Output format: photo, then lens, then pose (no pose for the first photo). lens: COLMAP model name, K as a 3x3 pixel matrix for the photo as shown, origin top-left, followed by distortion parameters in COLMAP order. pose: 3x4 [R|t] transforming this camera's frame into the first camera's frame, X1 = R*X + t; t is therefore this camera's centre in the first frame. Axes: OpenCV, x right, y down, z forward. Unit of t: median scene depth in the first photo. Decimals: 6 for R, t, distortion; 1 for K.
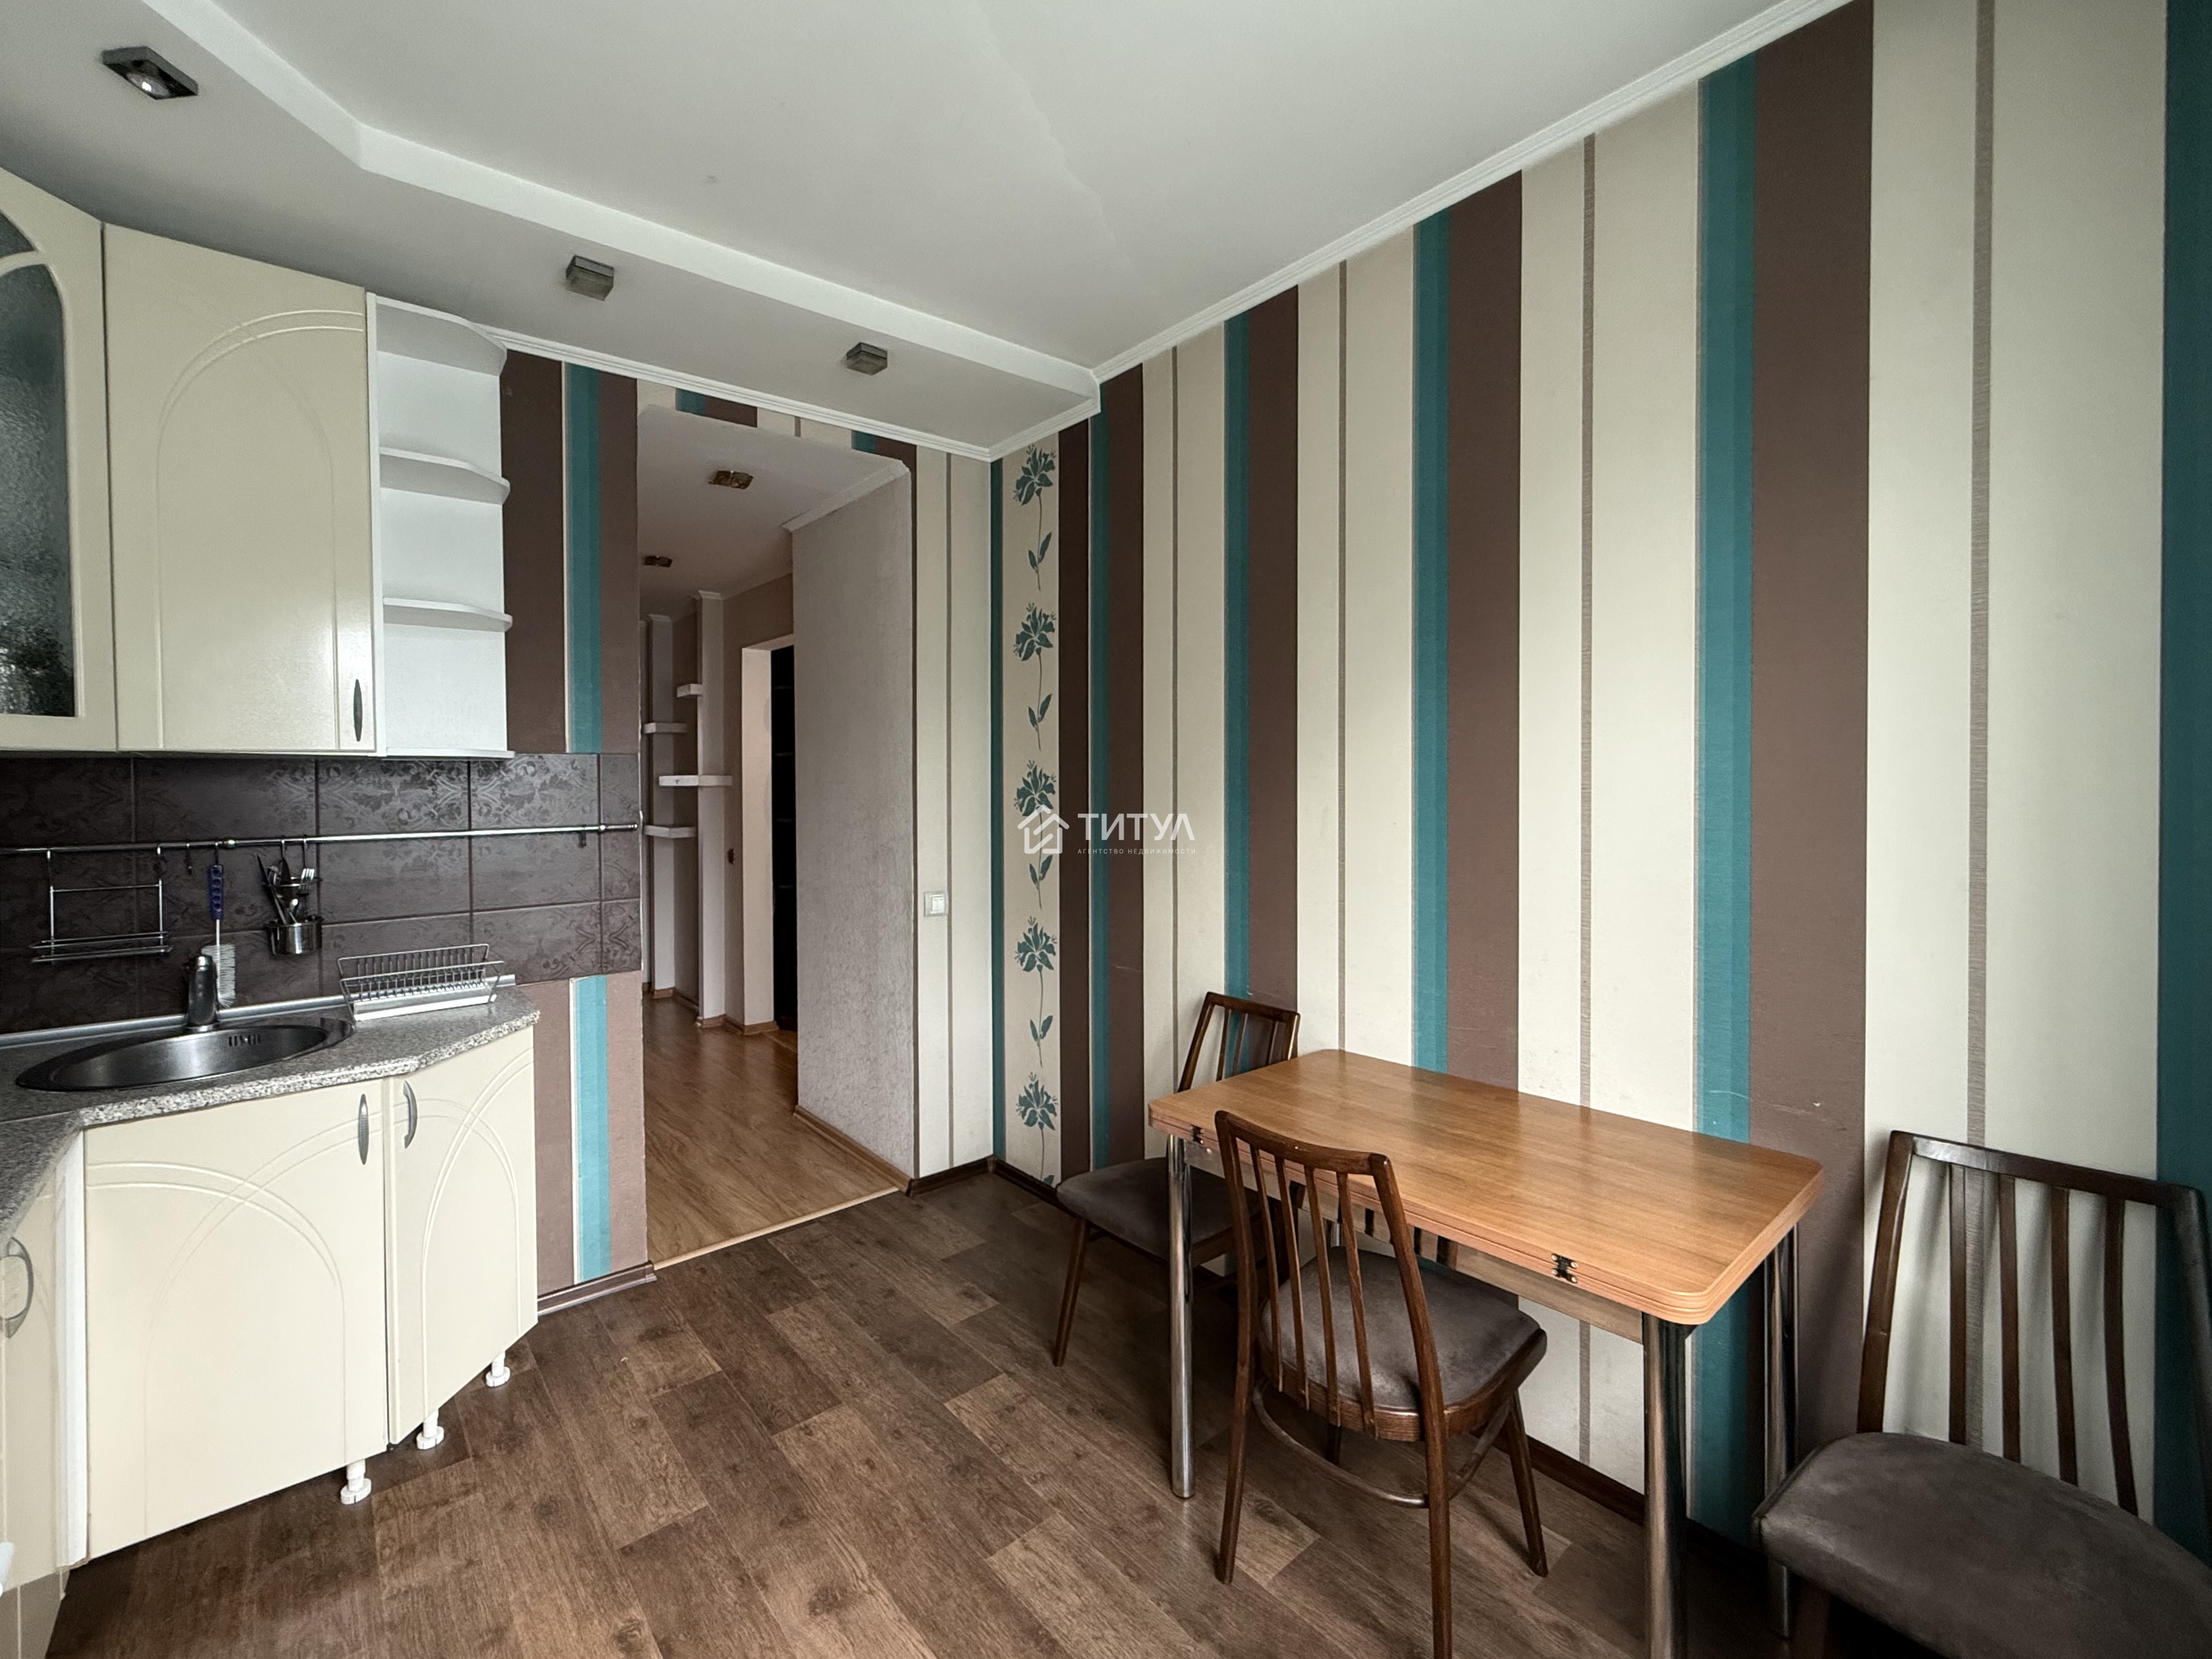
lens RADIAL K [[939.7, 0, 1031.8], [0, 939.7, 788.7], [0, 0, 1]] dist [0.004193, -0.000339]
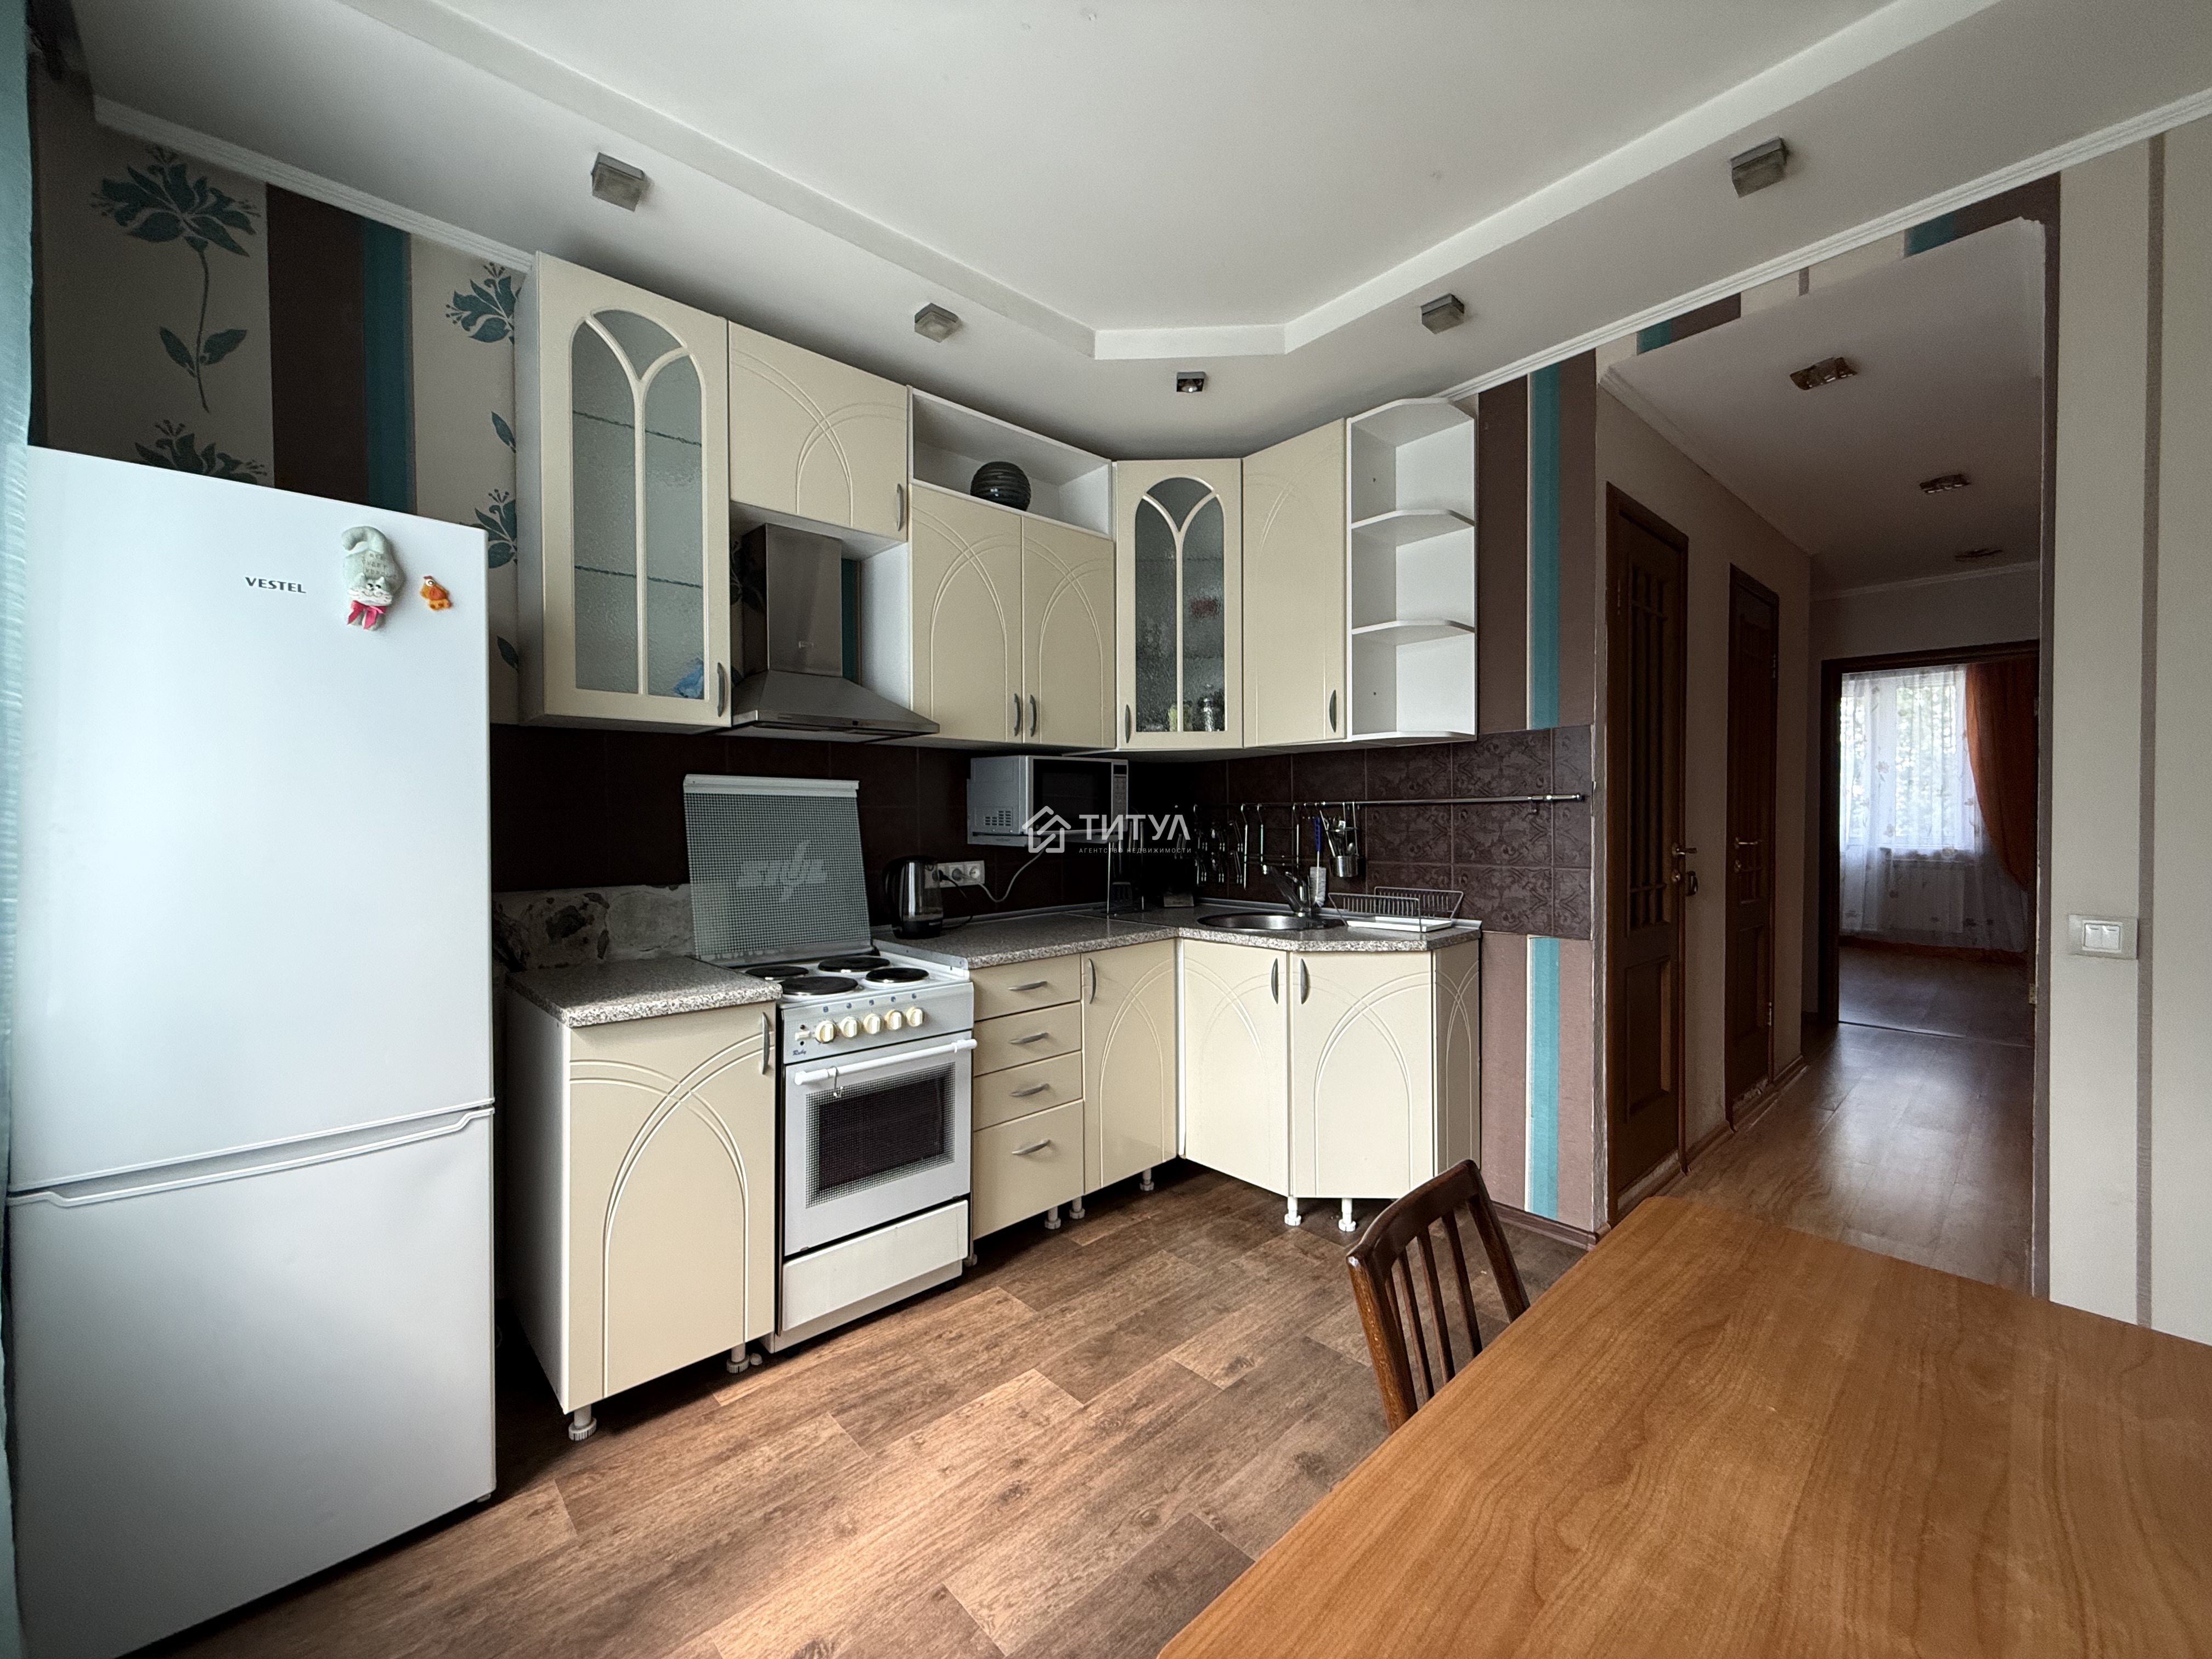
lens RADIAL K [[880.5, 0, 1108.2], [0, 880.5, 826.7], [0, 0, 1]] dist [0.001867, -0.000104]
pose [[0.079589, 0.019032, -0.996646, 0.527722], [-0.001575, 0.999819, 0.018966, 0.059649], [0.996827, 0.000060, 0.079604, 0.453101]]
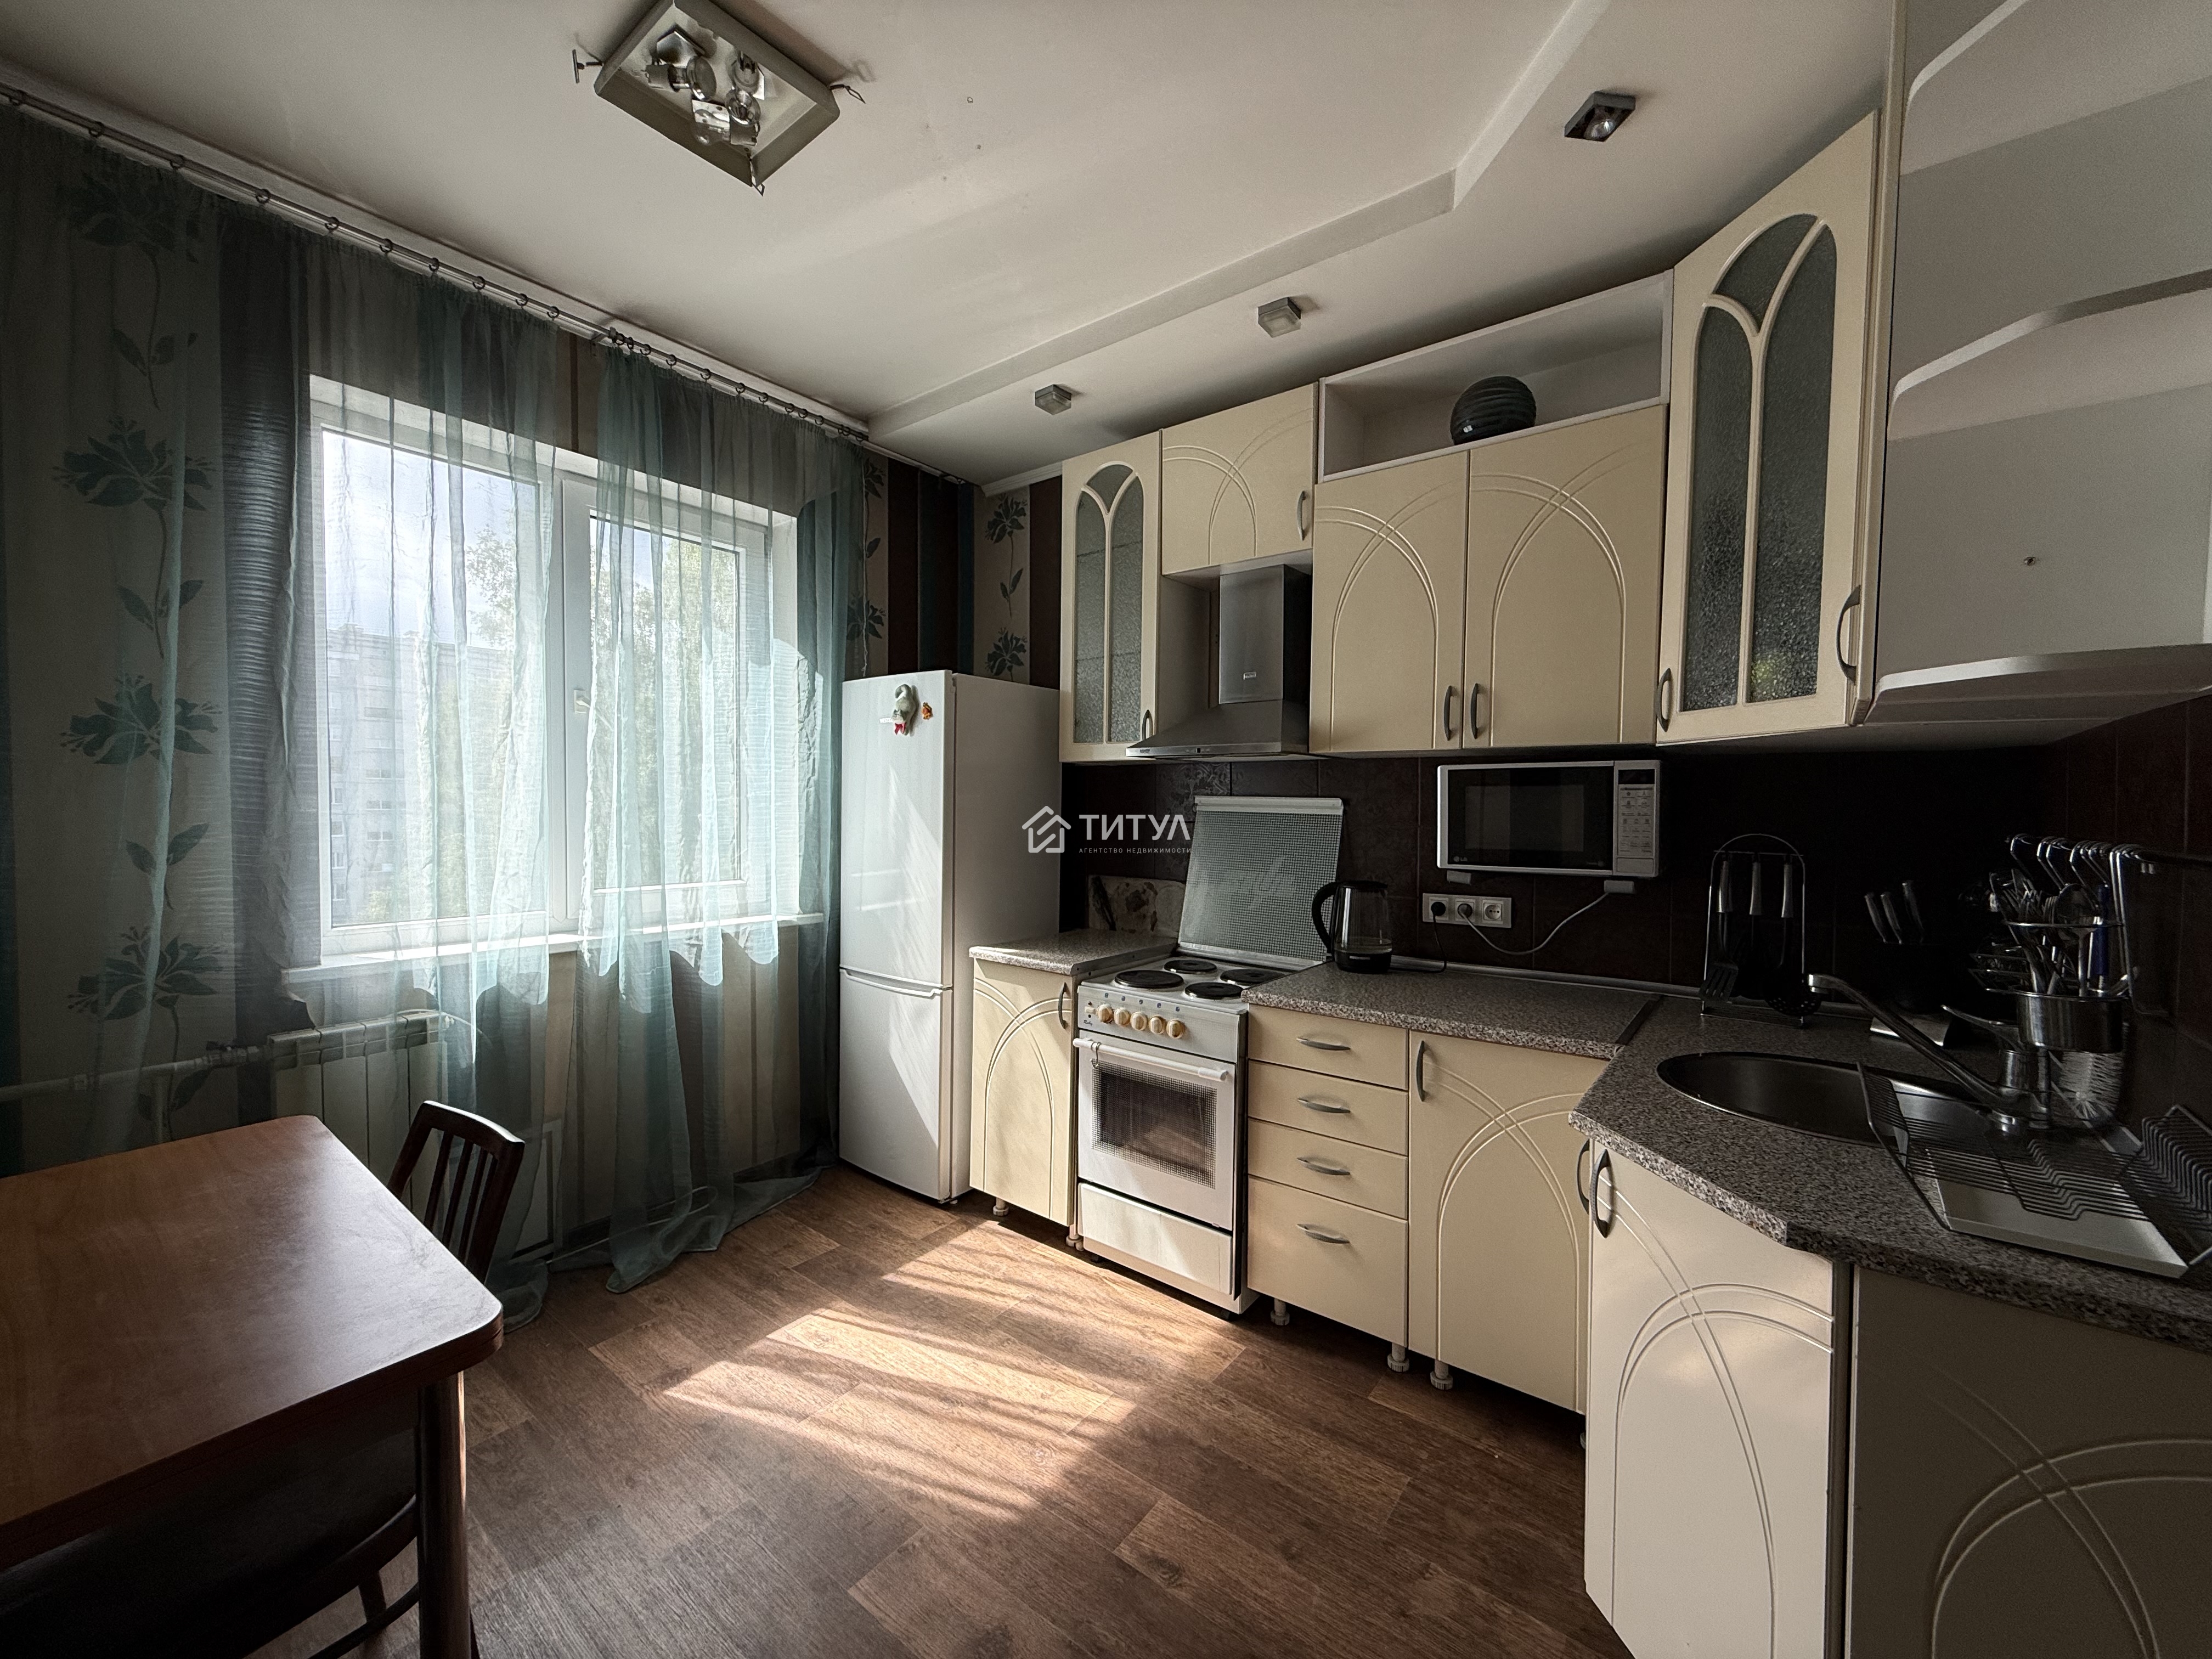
lens RADIAL K [[880.5, 0, 1093.5], [0, 880.5, 828.5], [0, 0, 1]] dist [0.001867, -0.000104]
pose [[-0.973584, 0.004320, -0.228289, -0.079114], [-0.004172, 0.999318, 0.036699, 0.021061], [0.228291, 0.036682, -0.972902, 1.226043]]
